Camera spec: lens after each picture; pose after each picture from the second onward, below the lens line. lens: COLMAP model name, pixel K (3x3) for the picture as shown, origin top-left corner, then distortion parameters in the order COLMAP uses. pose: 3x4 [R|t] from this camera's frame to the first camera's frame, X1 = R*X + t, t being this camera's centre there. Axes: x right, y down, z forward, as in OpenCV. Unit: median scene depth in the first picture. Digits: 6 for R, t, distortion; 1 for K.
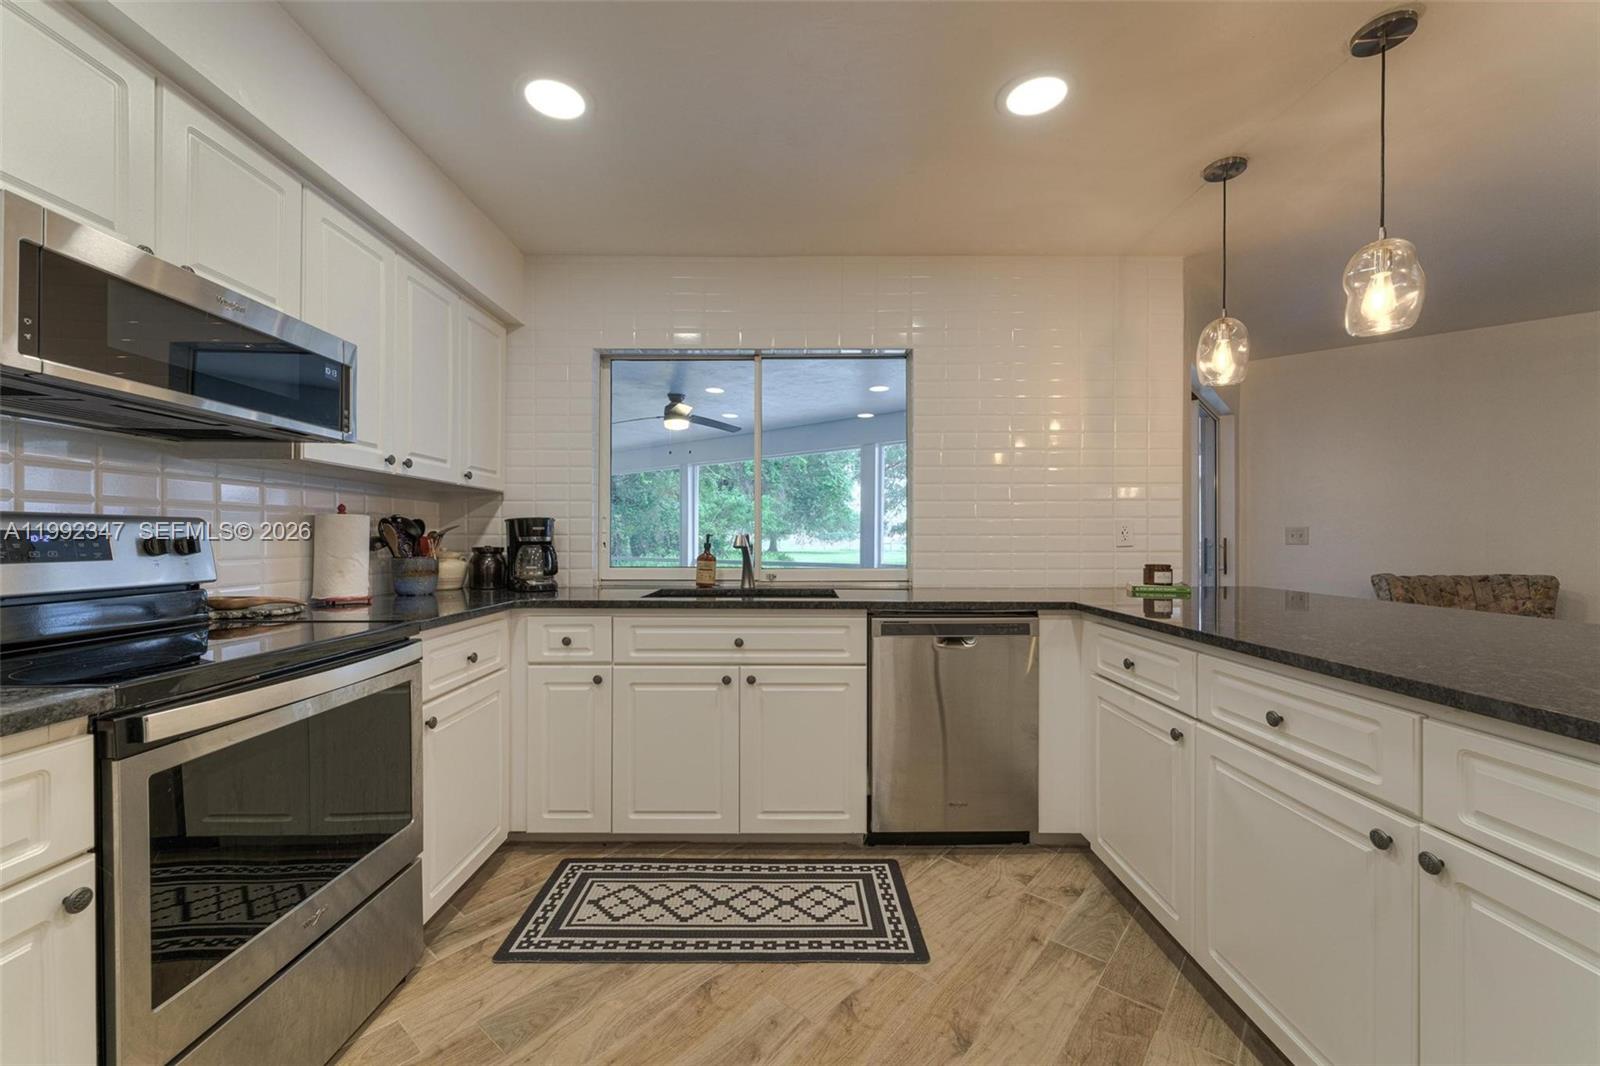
lens RADIAL K [[645.6, 0, 804.2], [0, 645.6, 541.6], [0, 0, 1]] dist [0.017587, 0.000244]
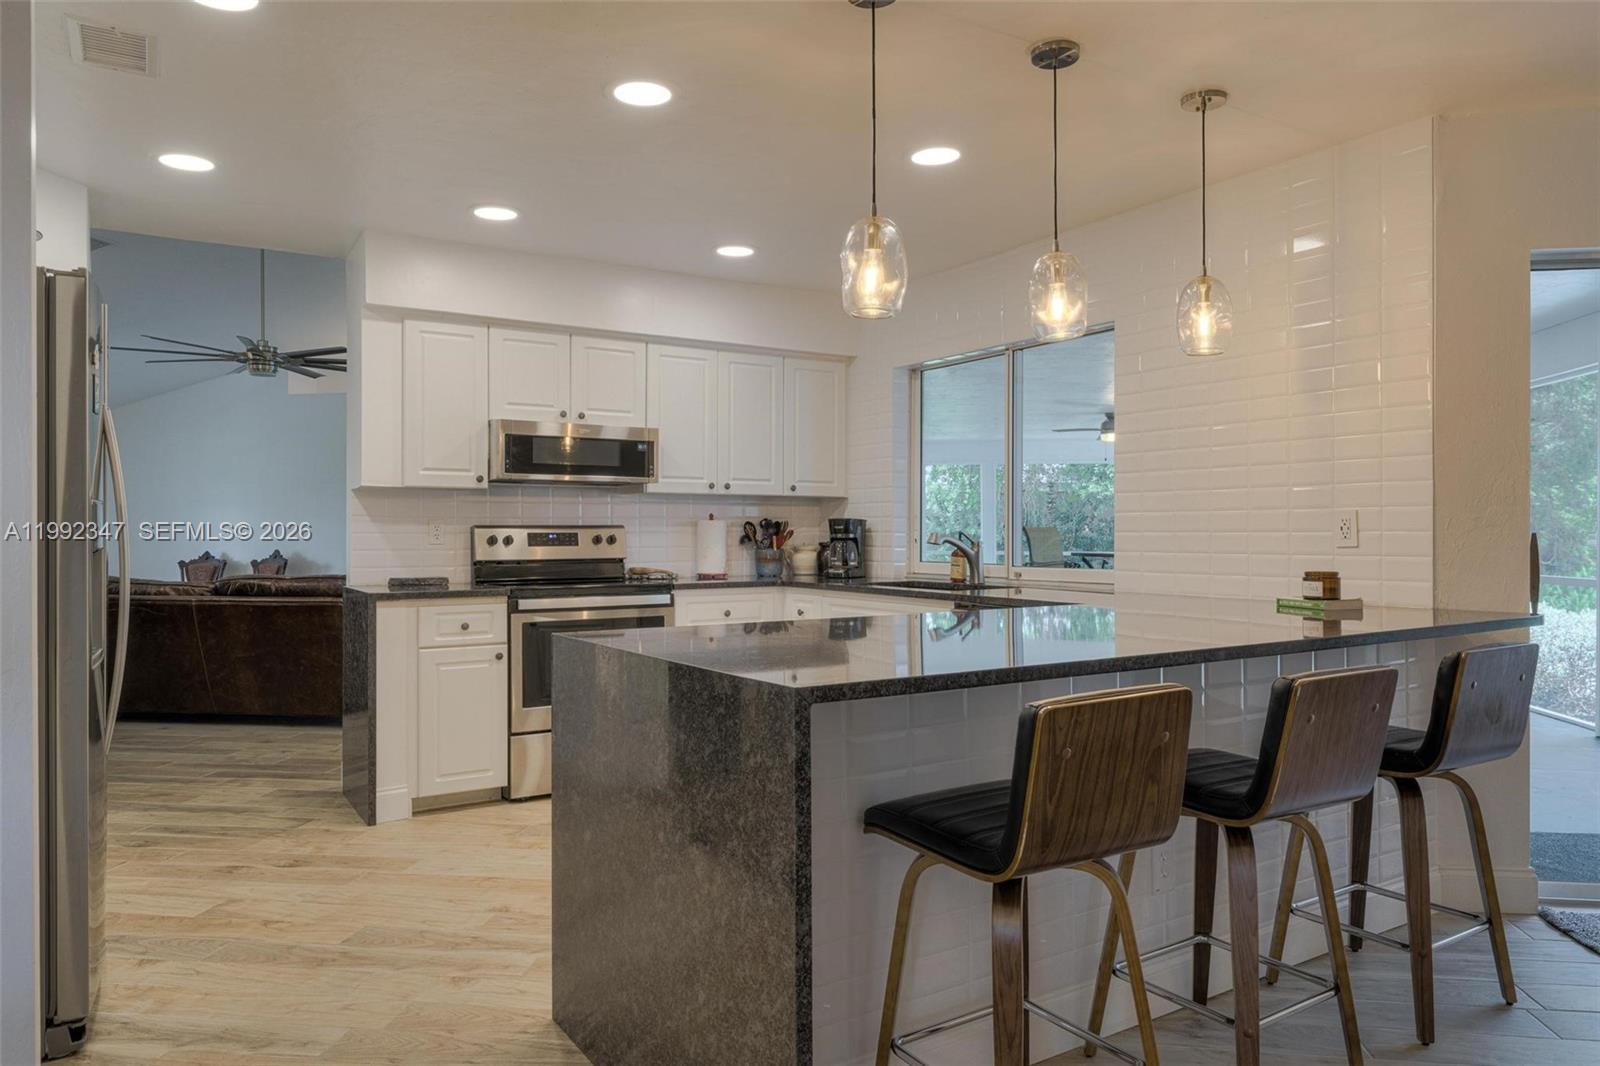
lens RADIAL K [[1050.8, 0, 802.9], [0, 1050.8, 529.6], [0, 0, 1]] dist [0.003824, -0.000746]
pose [[0.530506, -0.004927, -0.847667, 1.817163], [-0.003508, 0.999962, -0.008008, -0.000001], [0.847674, 0.007222, 0.530469, -0.180644]]
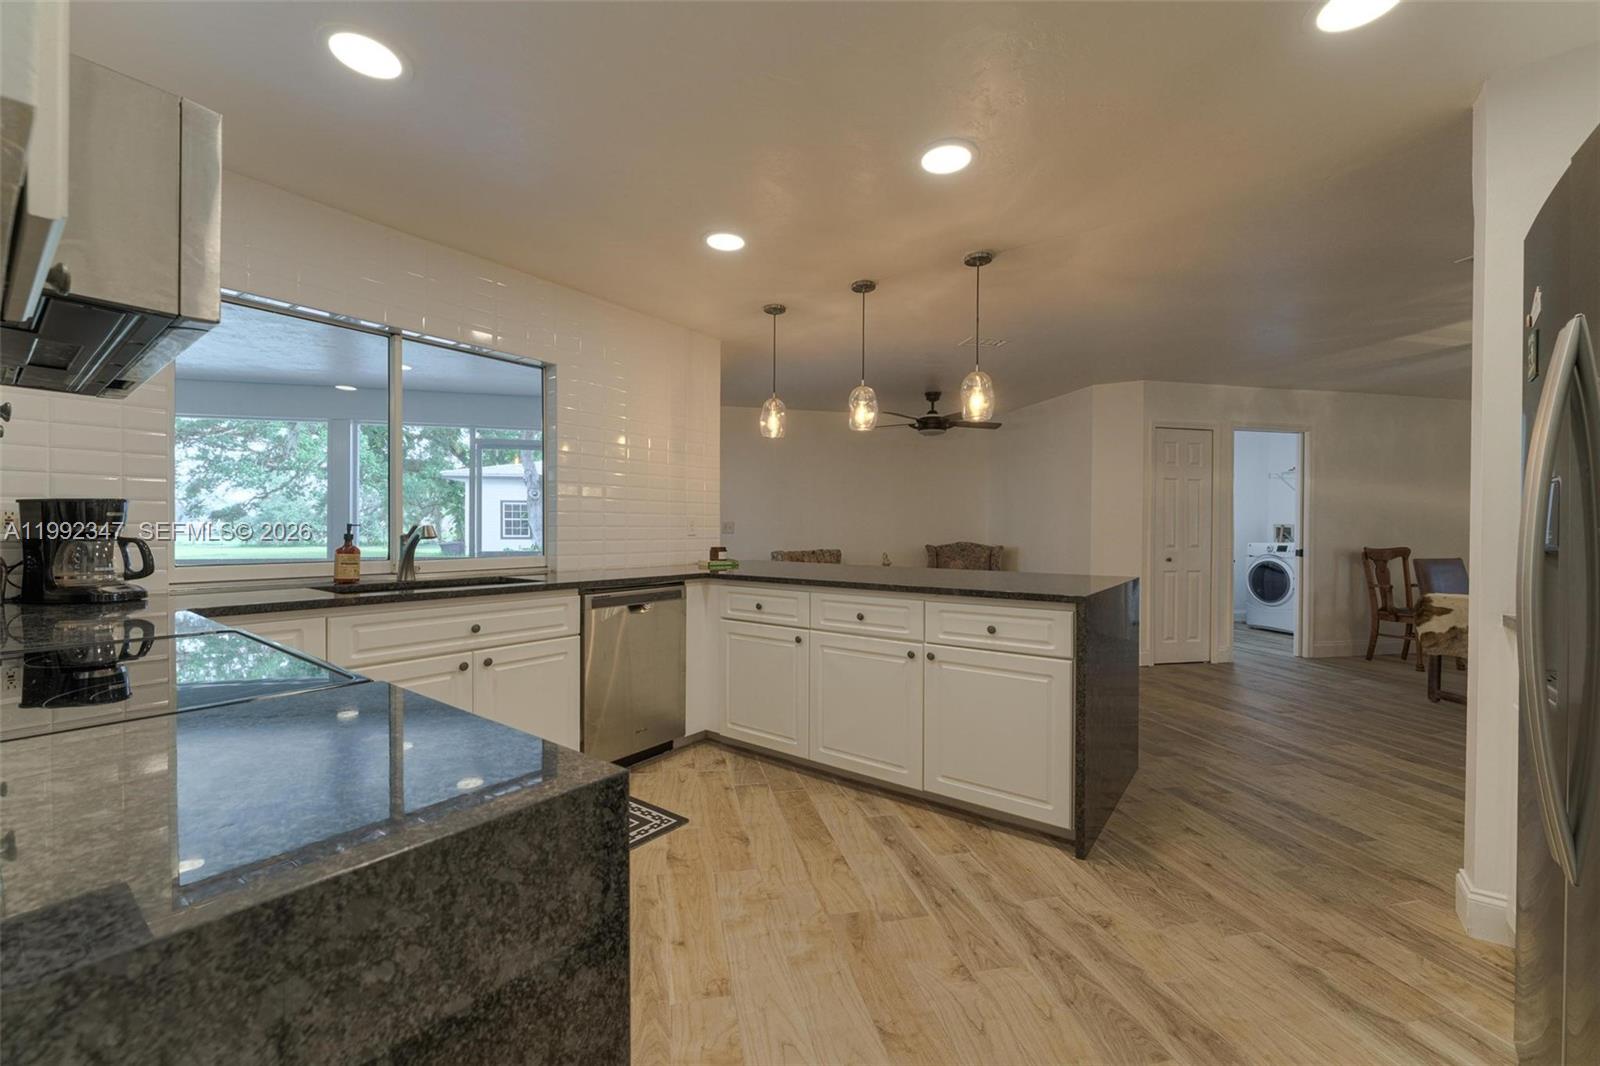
lens RADIAL K [[645.6, 0, 796.6], [0, 645.6, 536.8], [0, 0, 1]] dist [0.017587, 0.000244]
pose [[0.605870, -0.007119, 0.795532, -0.620416], [0.001380, 0.999968, 0.007897, 0.000262], [-0.795562, -0.003687, 0.605861, -0.049992]]
